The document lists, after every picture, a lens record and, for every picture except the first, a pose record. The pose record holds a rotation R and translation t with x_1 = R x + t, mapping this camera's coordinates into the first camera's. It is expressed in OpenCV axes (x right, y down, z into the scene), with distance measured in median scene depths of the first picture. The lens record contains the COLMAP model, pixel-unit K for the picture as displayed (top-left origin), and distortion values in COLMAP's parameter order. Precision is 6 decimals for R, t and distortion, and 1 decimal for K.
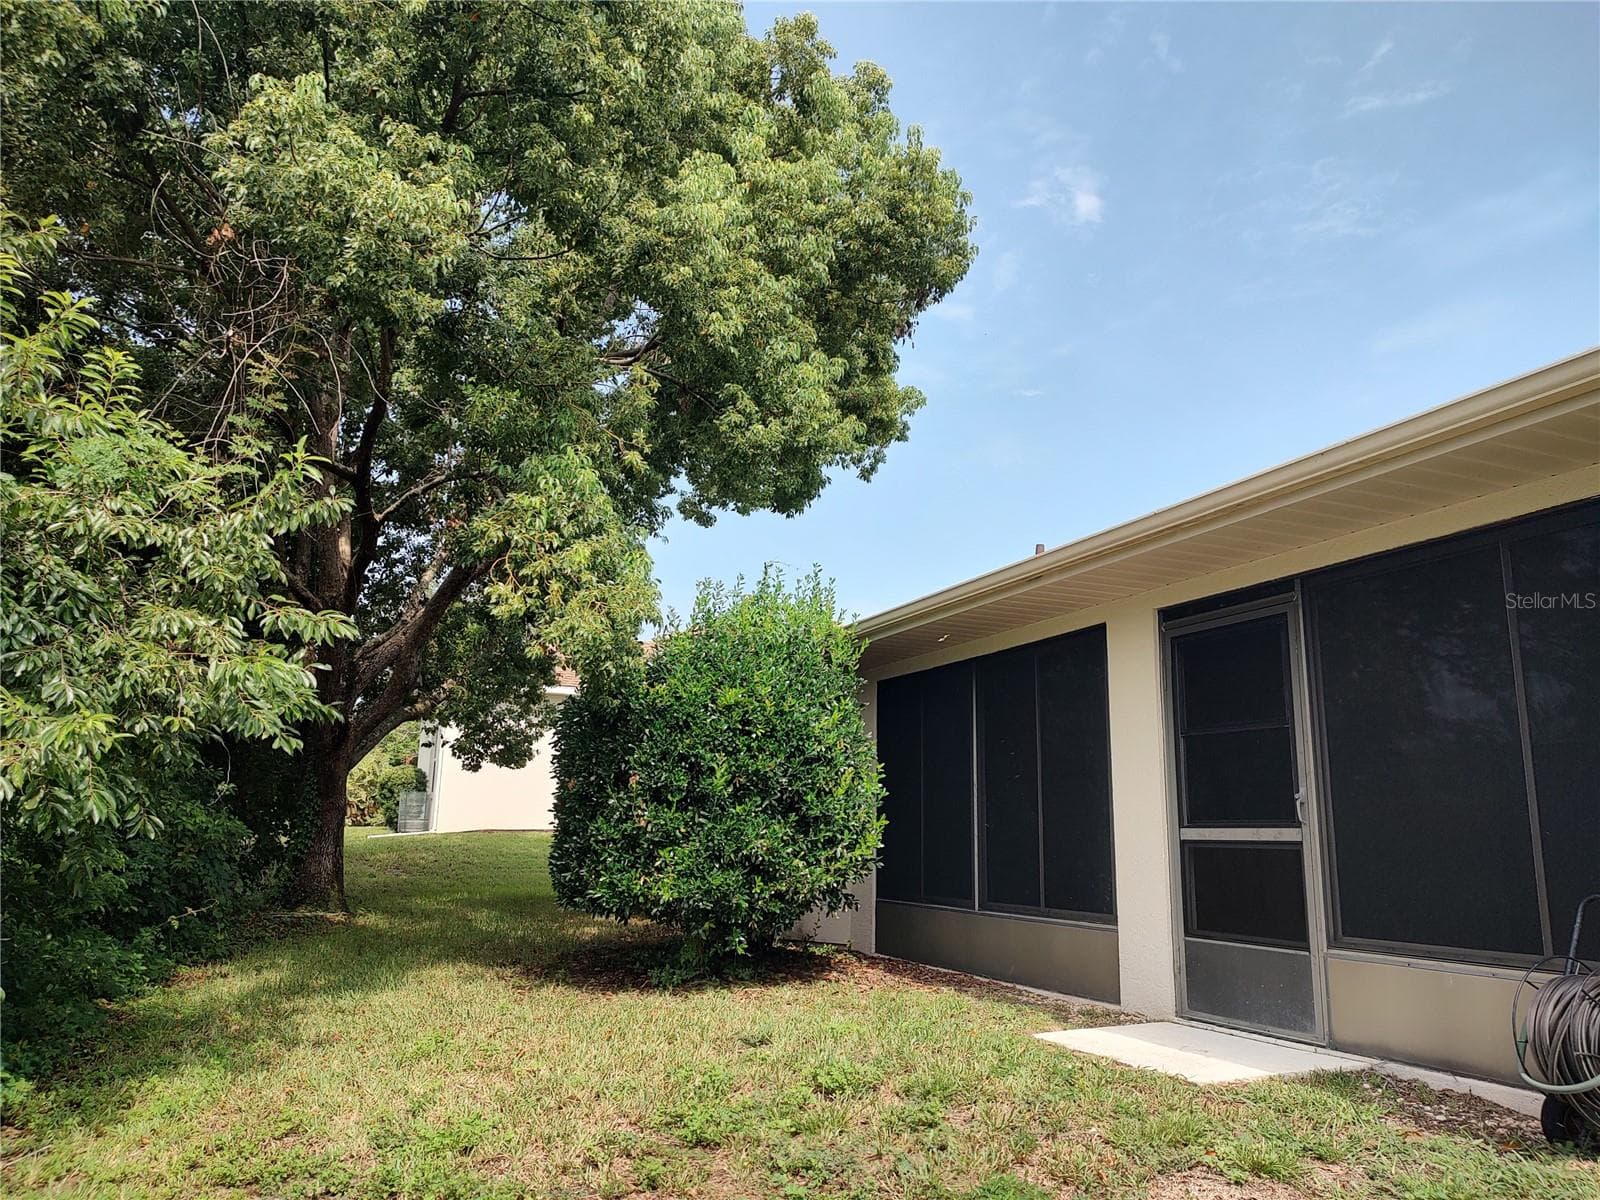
lens RADIAL K [[1148.1, 0, 803.7], [0, 1148.1, 601.7], [0, 0, 1]] dist [0.080371, -0.001627]
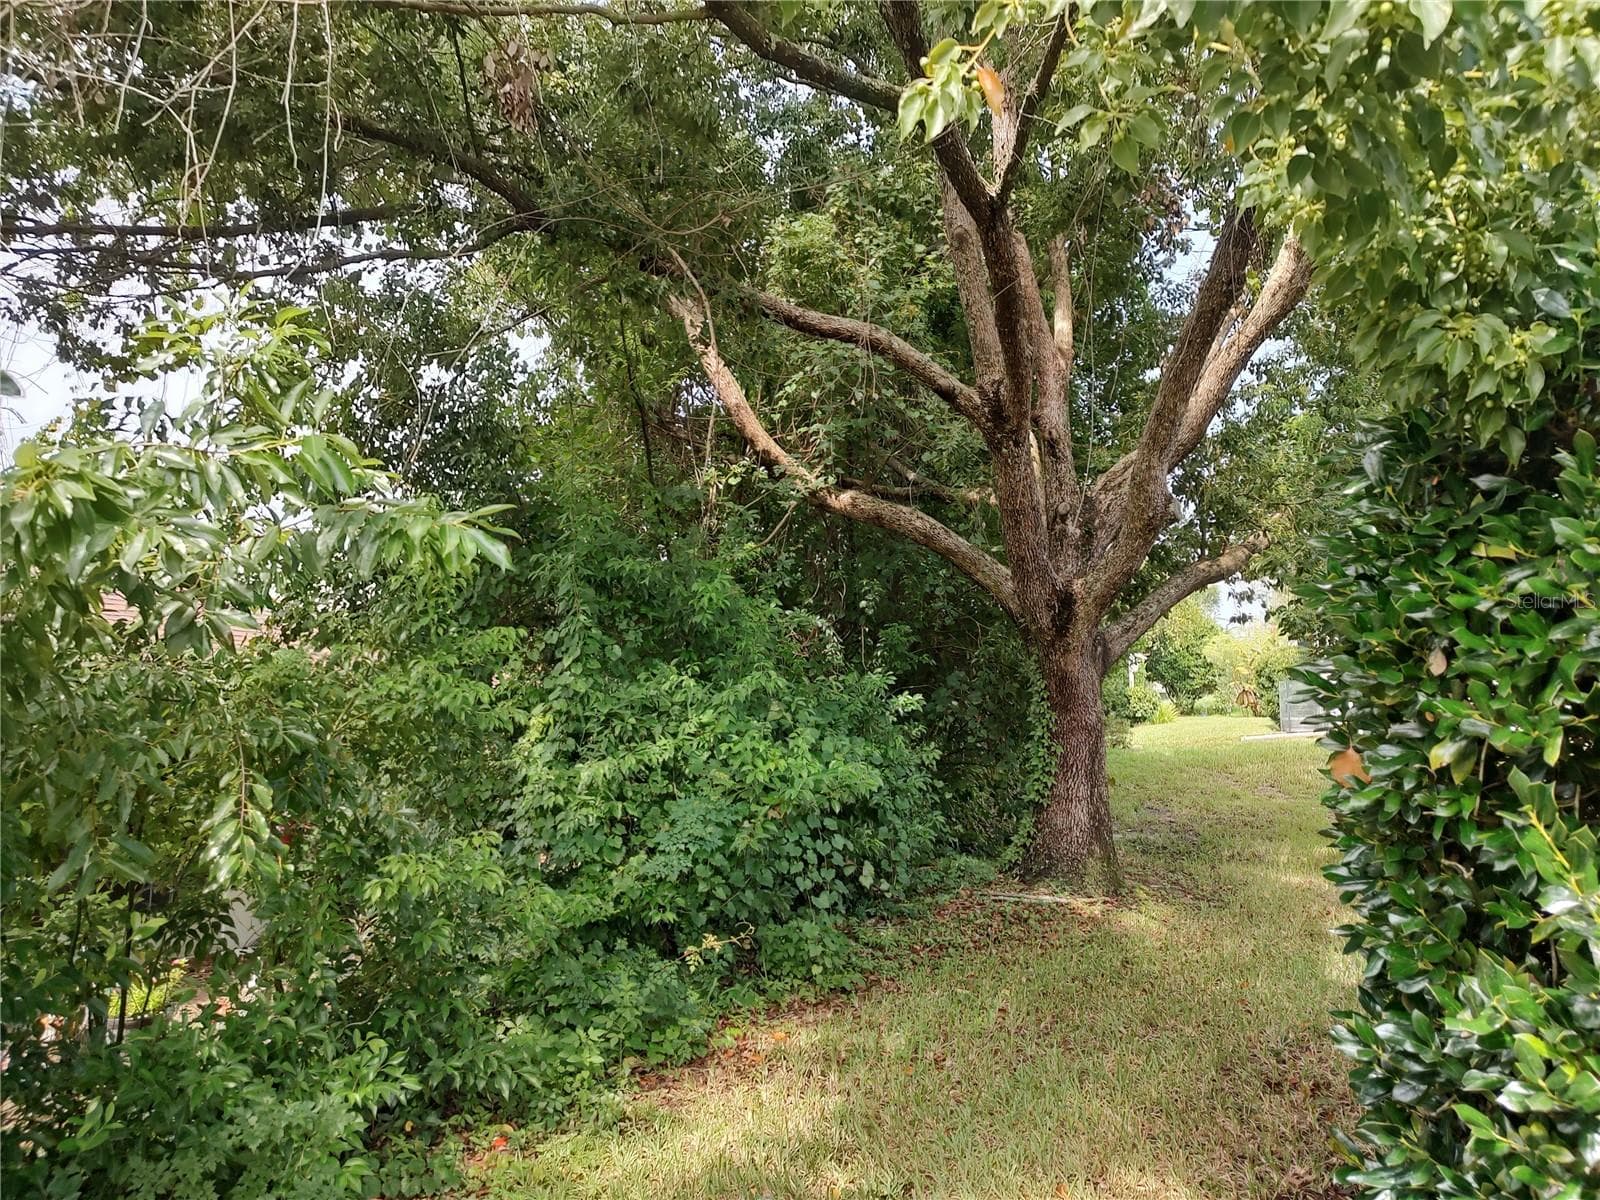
lens RADIAL K [[1148.1, 0, 803.7], [0, 1148.1, 601.7], [0, 0, 1]] dist [0.080371, -0.001627]
pose [[0.712812, -0.072859, -0.697560, -0.072164], [0.145212, 0.988370, 0.045153, 0.062793], [0.686158, -0.133479, 0.715102, 0.481042]]
